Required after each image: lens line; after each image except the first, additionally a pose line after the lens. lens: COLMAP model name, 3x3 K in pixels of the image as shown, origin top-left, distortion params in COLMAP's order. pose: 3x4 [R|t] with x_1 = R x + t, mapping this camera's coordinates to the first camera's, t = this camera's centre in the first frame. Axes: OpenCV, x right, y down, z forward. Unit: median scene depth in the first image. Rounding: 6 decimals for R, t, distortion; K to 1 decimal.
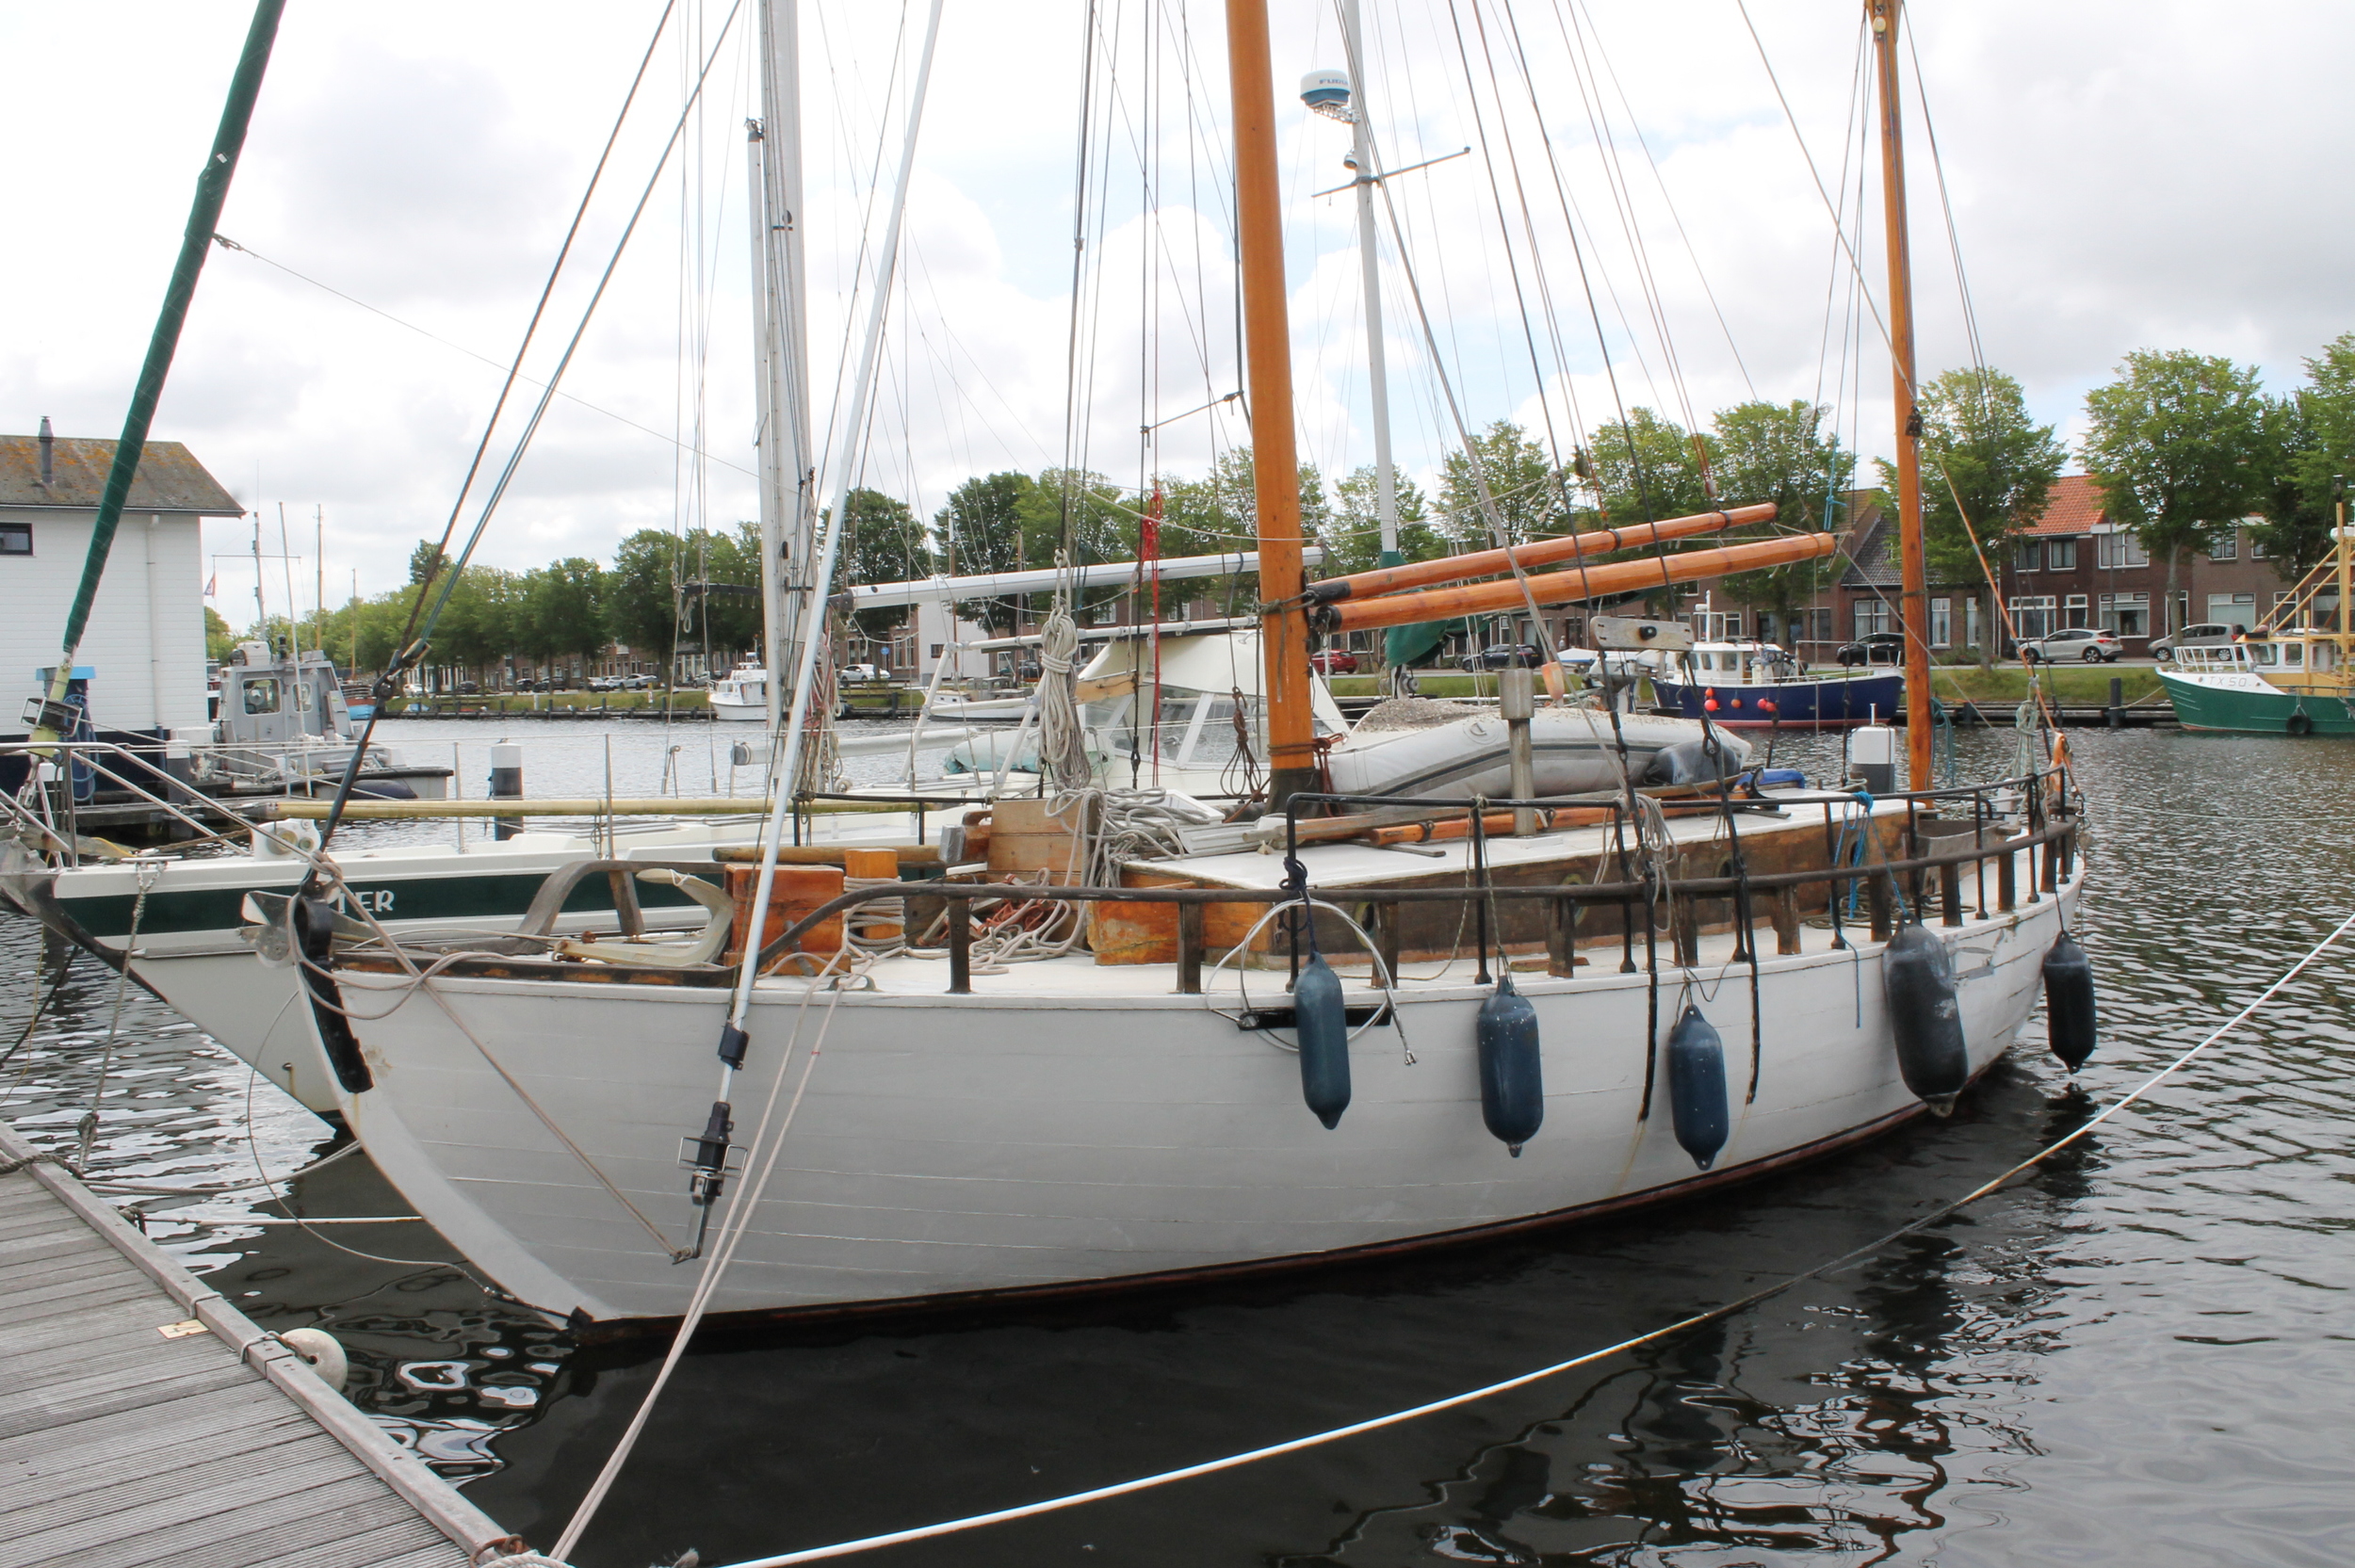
lens RADIAL K [[2017.5, 0, 1183.0], [0, 2017.5, 789.1], [0, 0, 1]] dist [-0.182271, 0.176194]
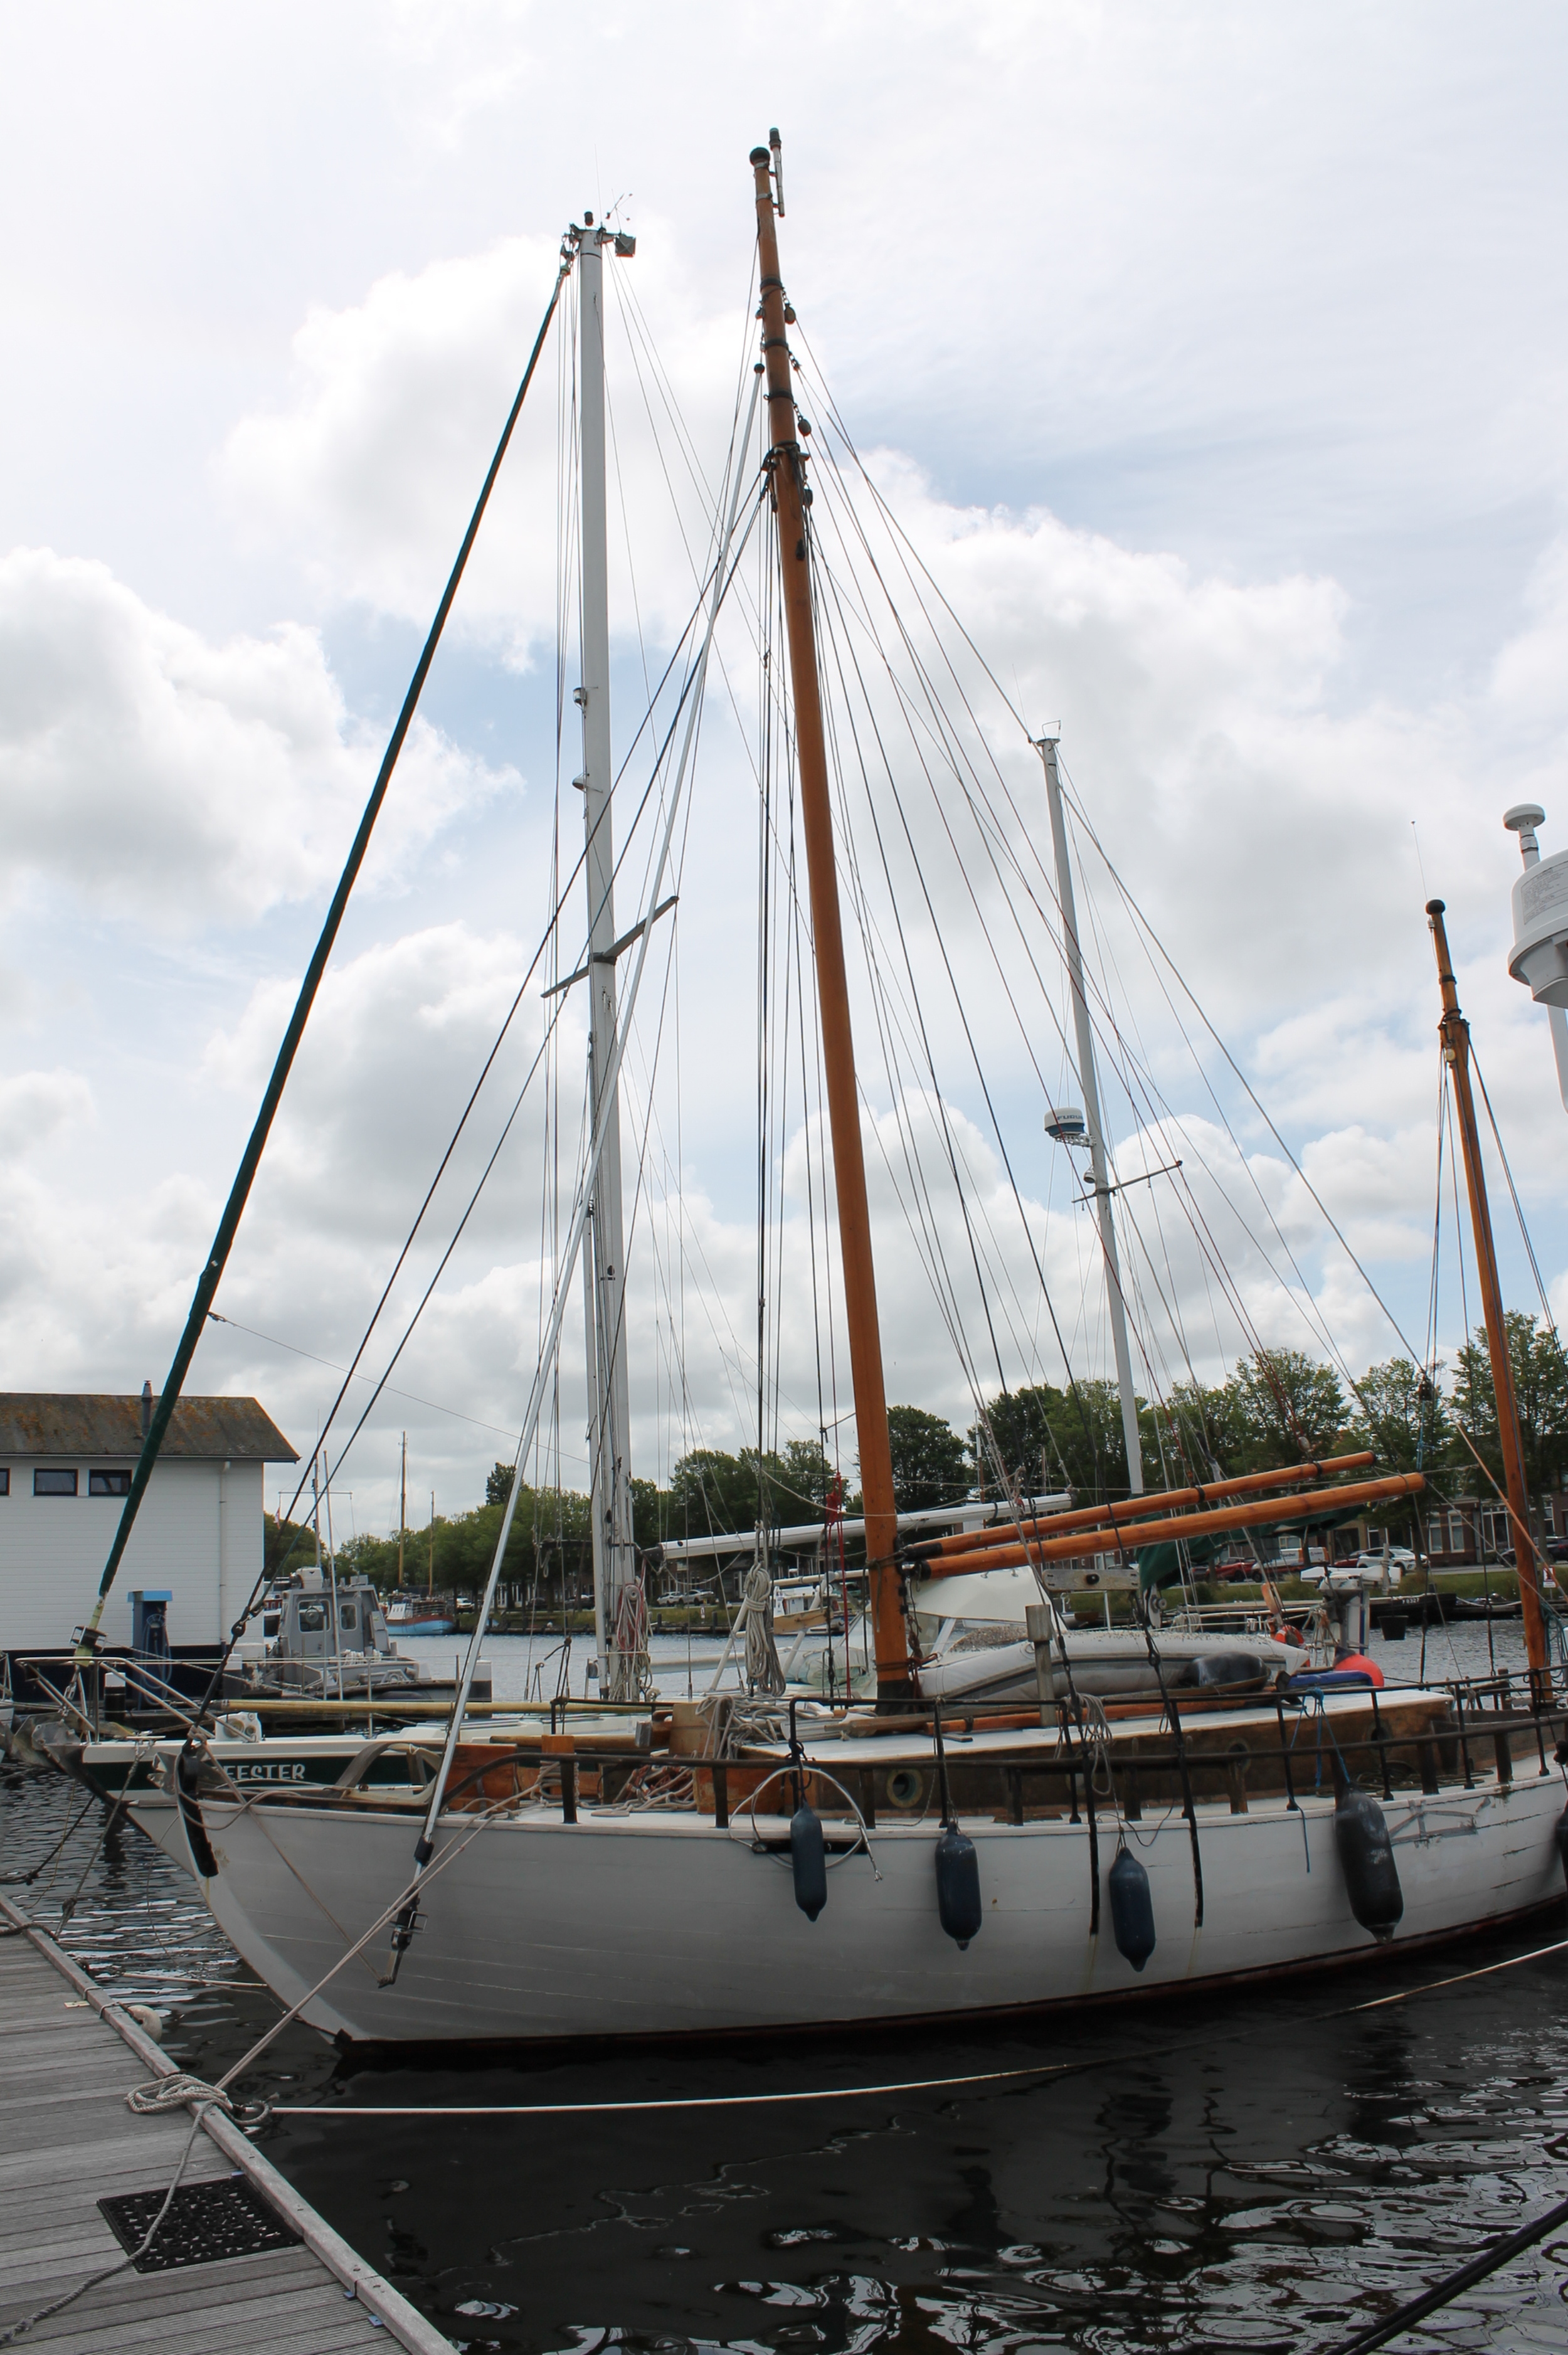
lens RADIAL K [[2017.9, 0, 782.0], [0, 2017.9, 1139.8], [0, 0, 1]] dist [-0.182271, 0.176194]
pose [[0.972457, -0.068015, -0.222938, 0.283642], [0.004852, 0.962178, -0.272380, 0.004788], [0.233032, 0.263796, 0.936006, -0.367228]]
